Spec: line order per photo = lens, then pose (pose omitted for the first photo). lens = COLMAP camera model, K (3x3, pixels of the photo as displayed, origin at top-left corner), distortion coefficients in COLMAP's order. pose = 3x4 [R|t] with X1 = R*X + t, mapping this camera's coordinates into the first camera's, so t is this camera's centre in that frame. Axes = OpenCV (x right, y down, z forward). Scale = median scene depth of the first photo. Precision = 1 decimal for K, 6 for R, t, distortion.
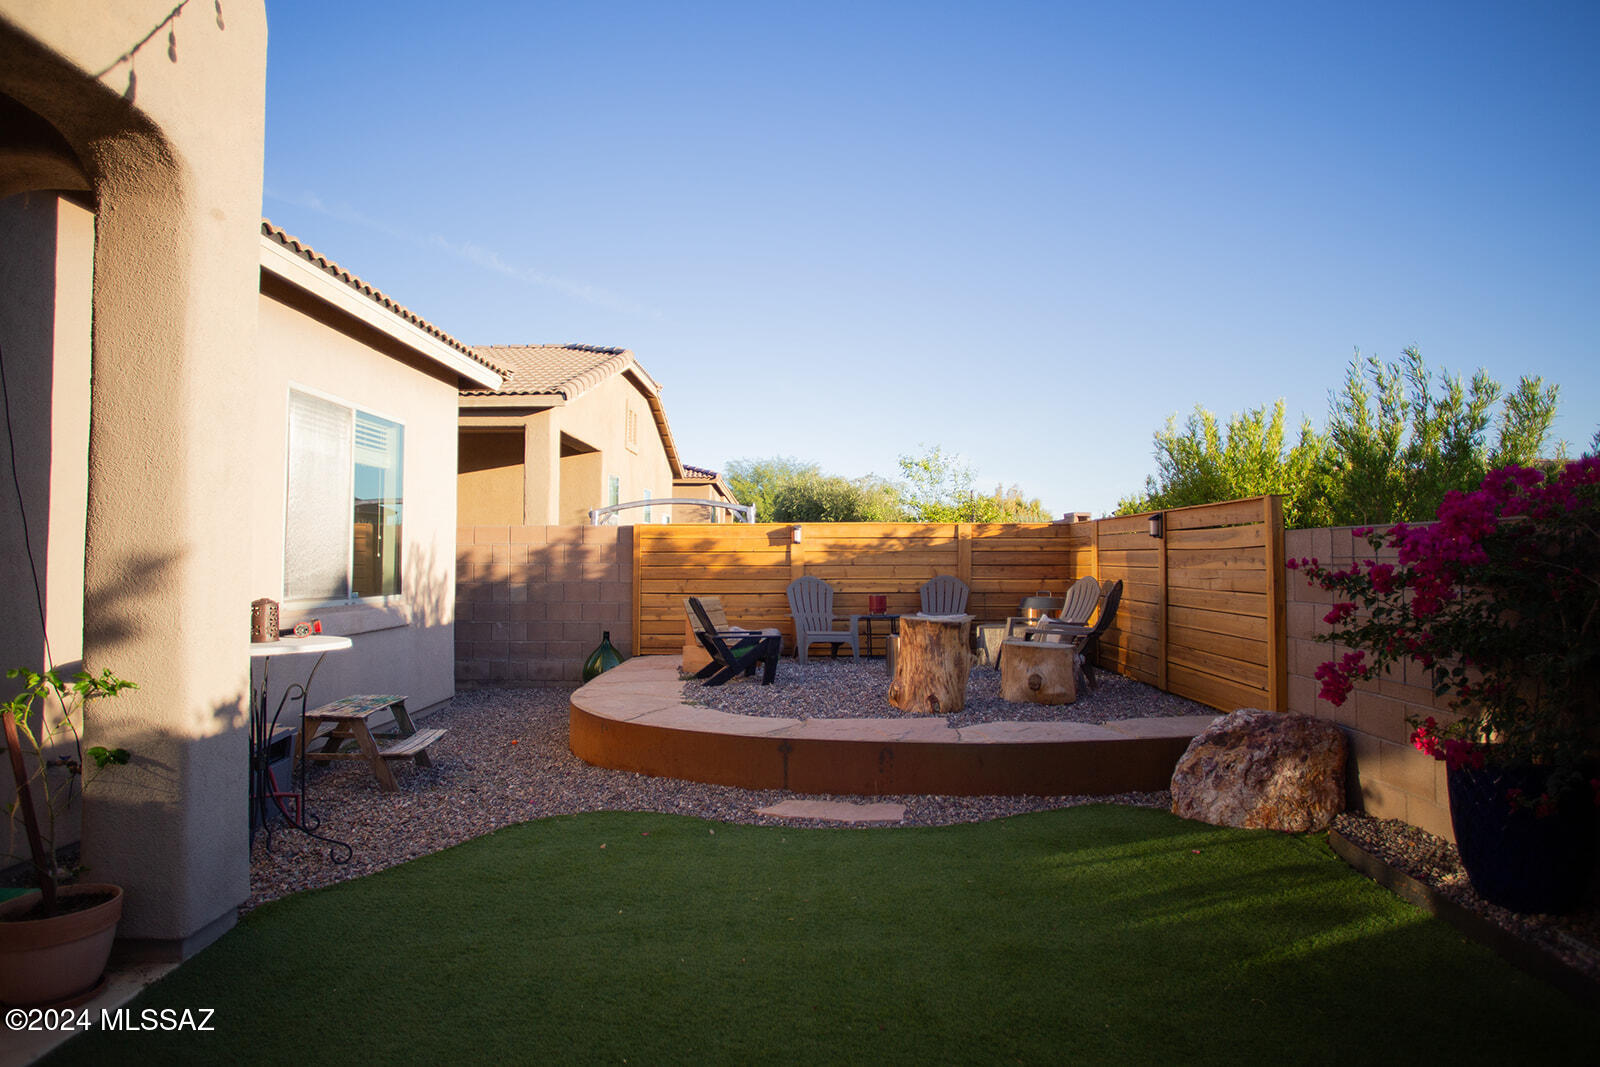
lens RADIAL K [[957.0, 0, 800.0], [0, 957.0, 533.5], [0, 0, 1]] dist [-0.031239, 0.001951]
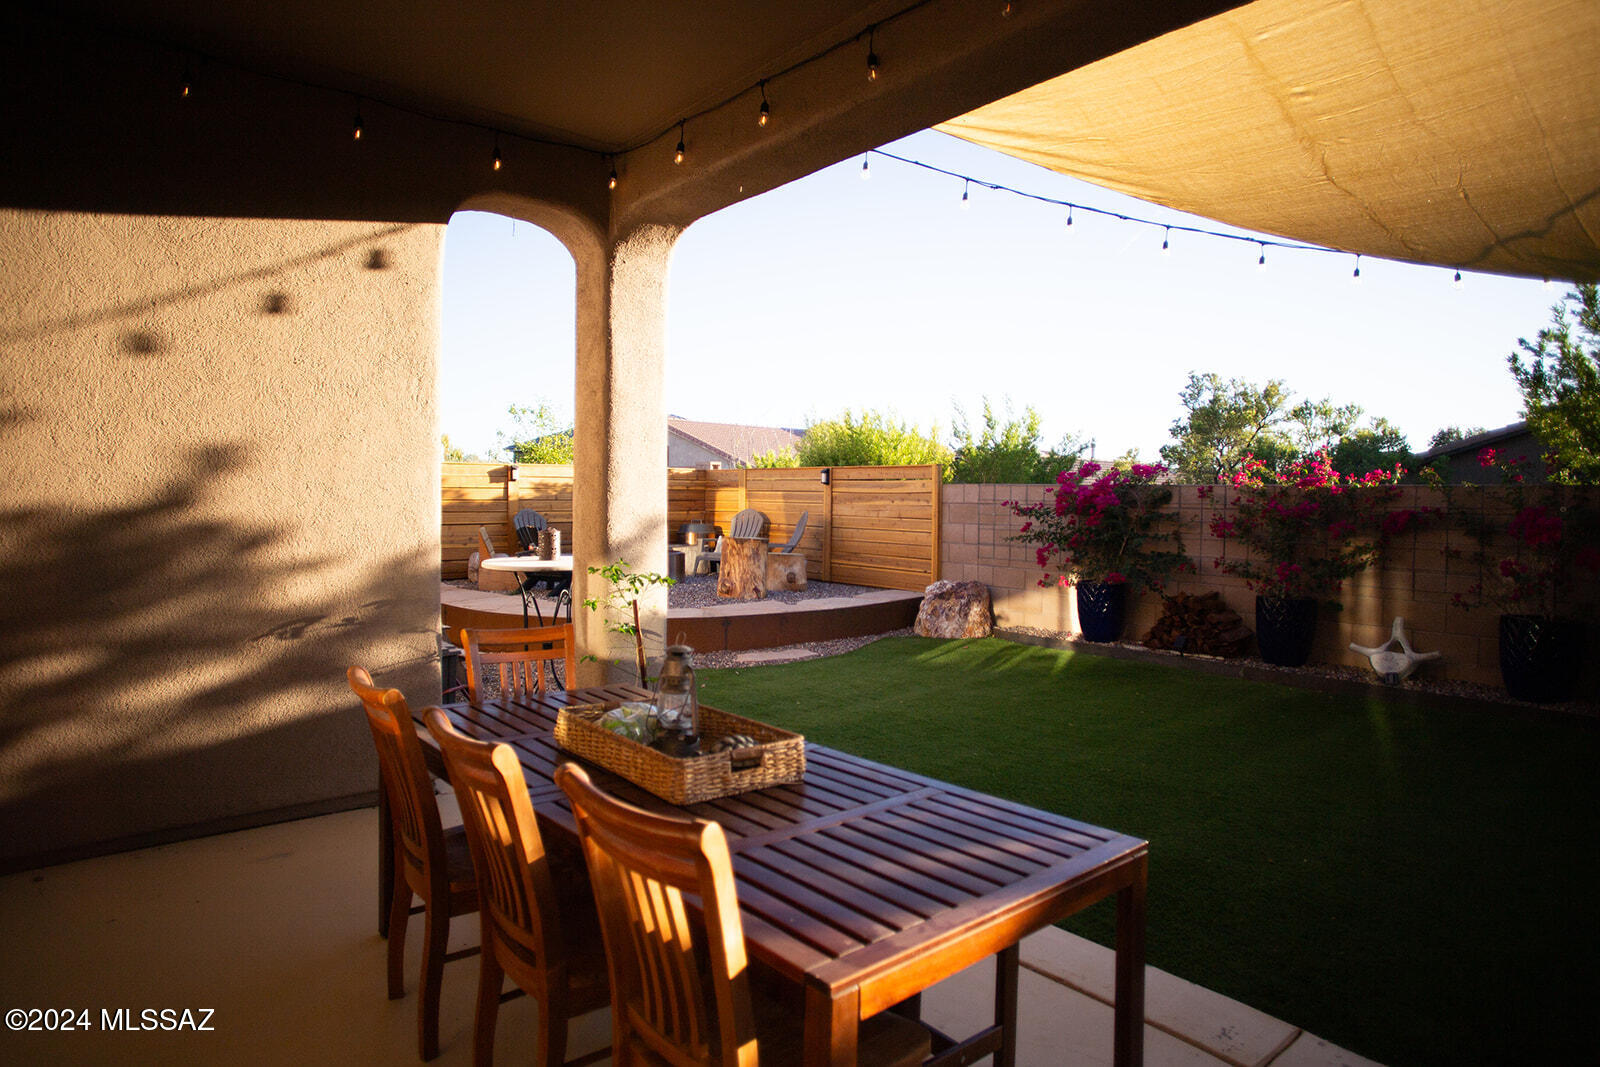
lens RADIAL K [[957.0, 0, 800.0], [0, 957.0, 533.5], [0, 0, 1]] dist [-0.031239, 0.001951]
pose [[0.752295, -0.018054, 0.658579, -1.028773], [-0.028586, 0.997789, 0.060007, -0.012593], [-0.658206, -0.063969, 0.750115, -0.231345]]
